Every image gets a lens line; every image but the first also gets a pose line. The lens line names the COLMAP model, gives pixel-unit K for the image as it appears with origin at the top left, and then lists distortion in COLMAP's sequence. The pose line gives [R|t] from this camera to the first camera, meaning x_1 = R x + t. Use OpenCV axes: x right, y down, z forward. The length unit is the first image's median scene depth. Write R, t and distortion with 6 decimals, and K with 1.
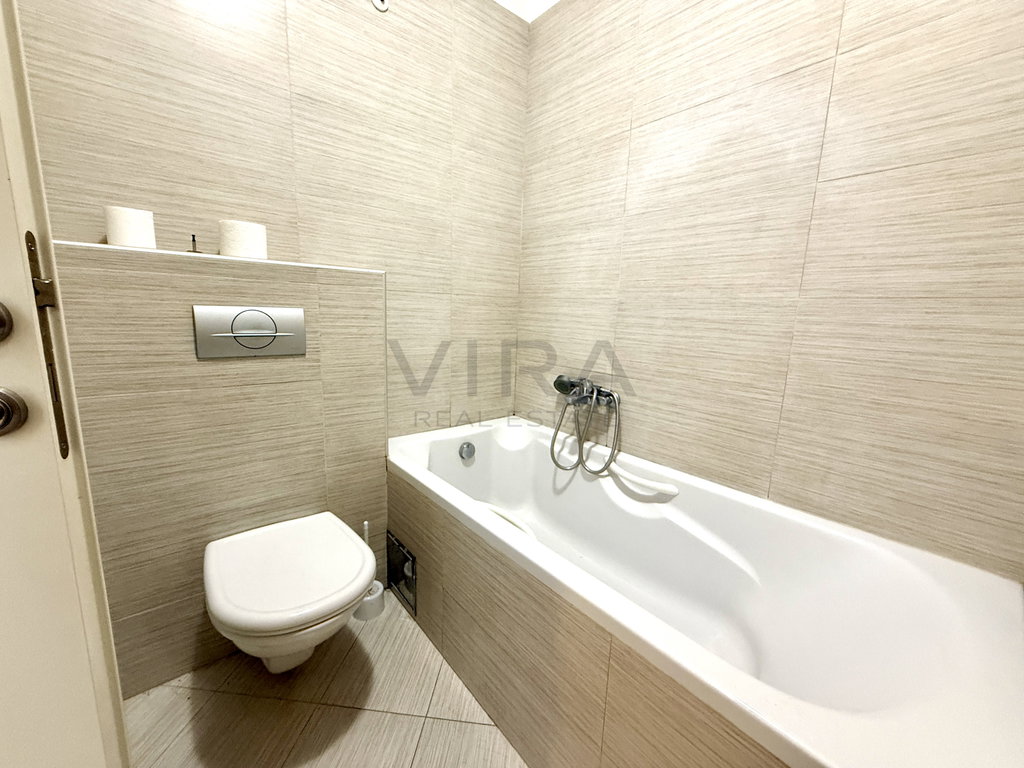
lens RADIAL K [[411.4, 0, 508.6], [0, 411.4, 384.0], [0, 0, 1]] dist [0.001346, -0.000054]
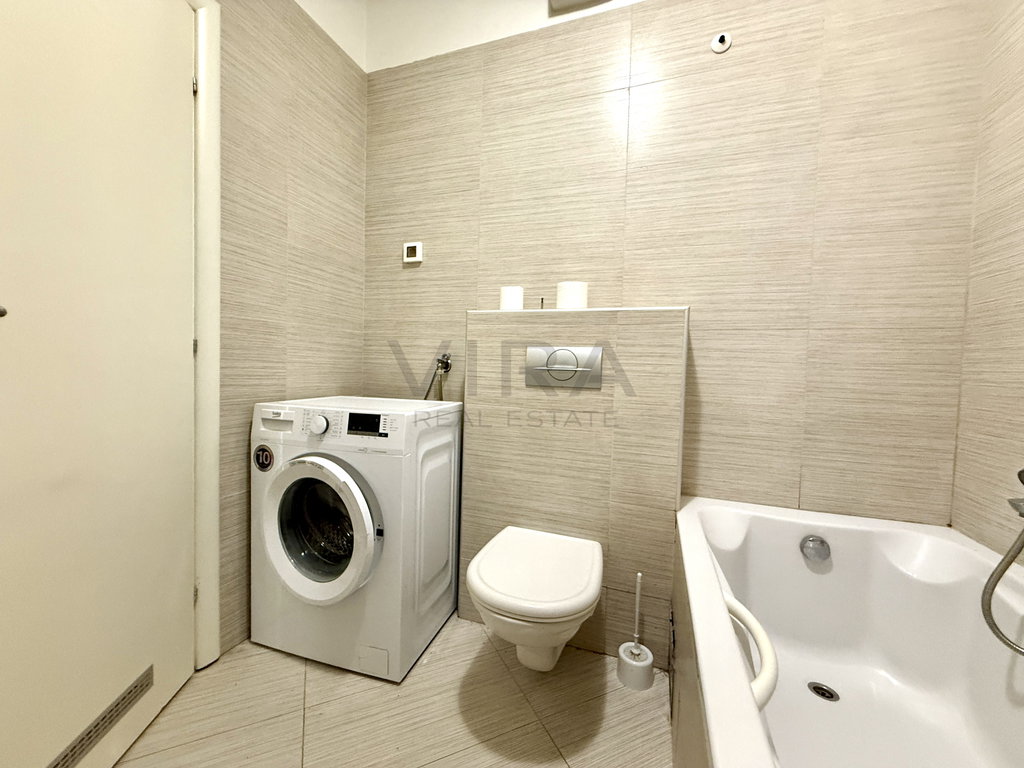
lens RADIAL K [[411.4, 0, 510.5], [0, 411.4, 382.9], [0, 0, 1]] dist [0.001346, -0.000054]
pose [[0.503703, 0.014548, -0.863754, 0.309761], [-0.163453, 0.983403, -0.078755, 0.035964], [0.848272, 0.180853, 0.497721, 0.226937]]
